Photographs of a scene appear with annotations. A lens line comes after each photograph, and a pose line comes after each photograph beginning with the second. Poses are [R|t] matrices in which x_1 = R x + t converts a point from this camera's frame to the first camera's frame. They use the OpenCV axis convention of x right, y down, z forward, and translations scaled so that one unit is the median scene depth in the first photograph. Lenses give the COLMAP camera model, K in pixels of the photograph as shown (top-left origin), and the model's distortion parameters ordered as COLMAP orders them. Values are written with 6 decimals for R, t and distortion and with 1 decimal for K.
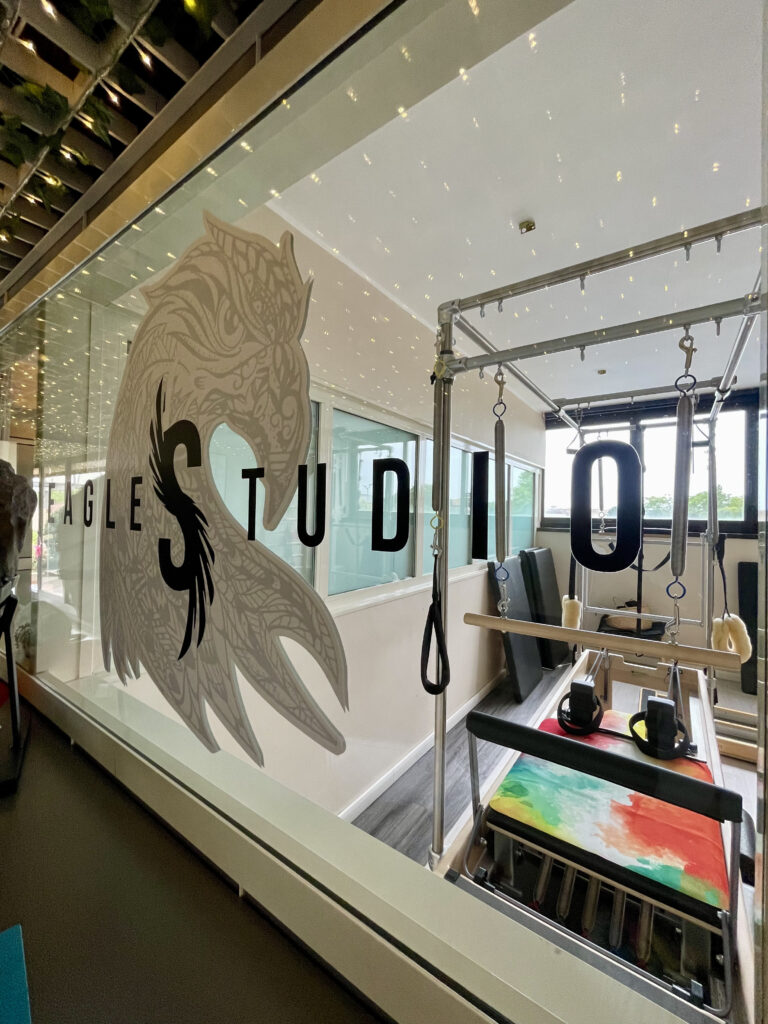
lens RADIAL K [[413.8, 0, 383.3], [0, 413.8, 515.5], [0, 0, 1]] dist [-0.016830, -0.000040]
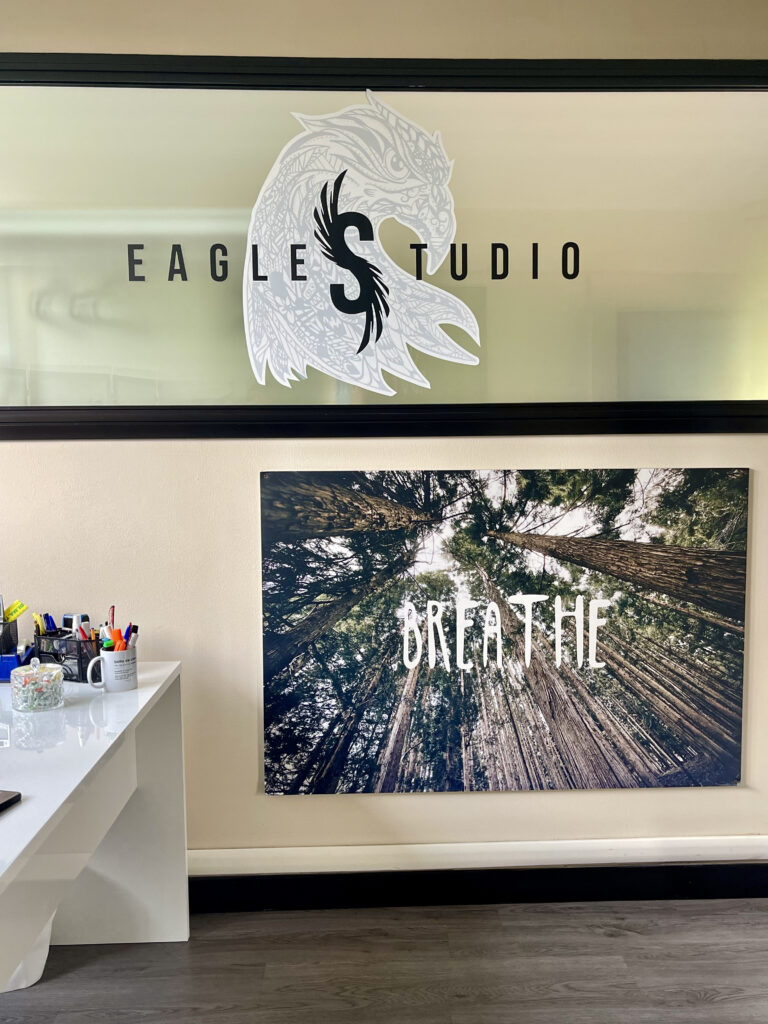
lens RADIAL K [[893.3, 0, 384.6], [0, 893.3, 511.4], [0, 0, 1]] dist [0.043128, -0.003669]
pose [[0.786353, -0.077296, 0.612922, -2.972704], [0.035999, 0.996189, 0.079444, 0.767676], [-0.616727, -0.040406, 0.786139, -2.213103]]
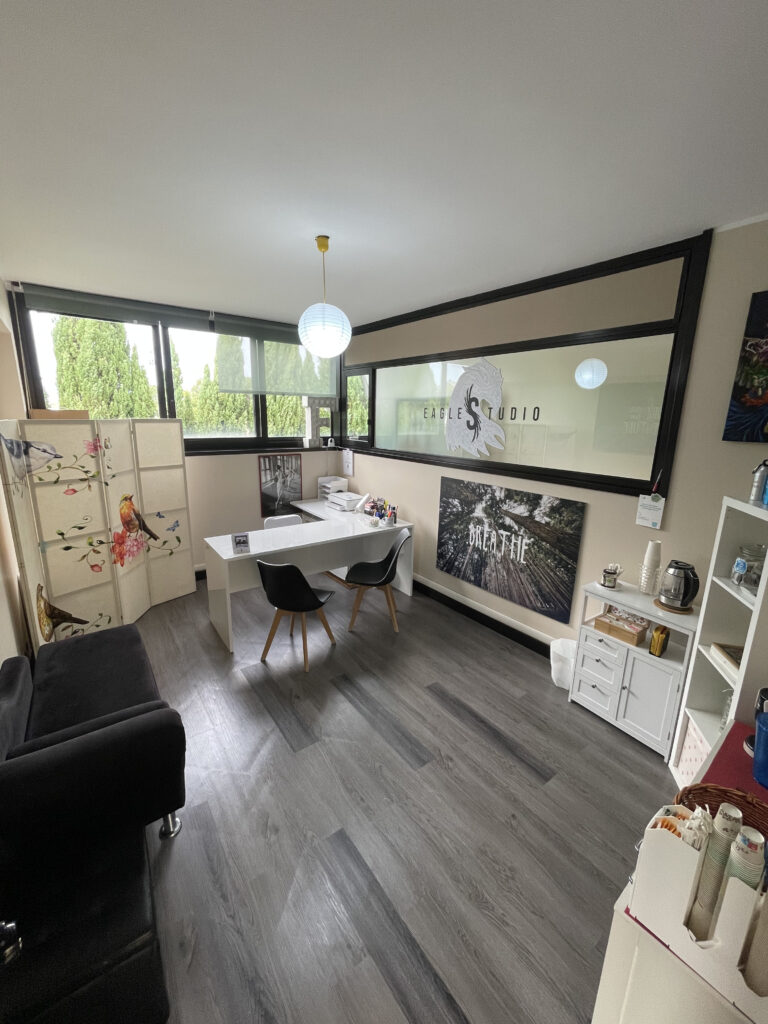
lens RADIAL K [[413.8, 0, 383.7], [0, 413.8, 513.2], [0, 0, 1]] dist [-0.016830, -0.000040]
pose [[0.952495, 0.071325, -0.296083, 0.086297], [-0.009096, 0.978418, 0.206435, 0.152415], [0.304417, -0.193935, 0.932587, -4.933890]]
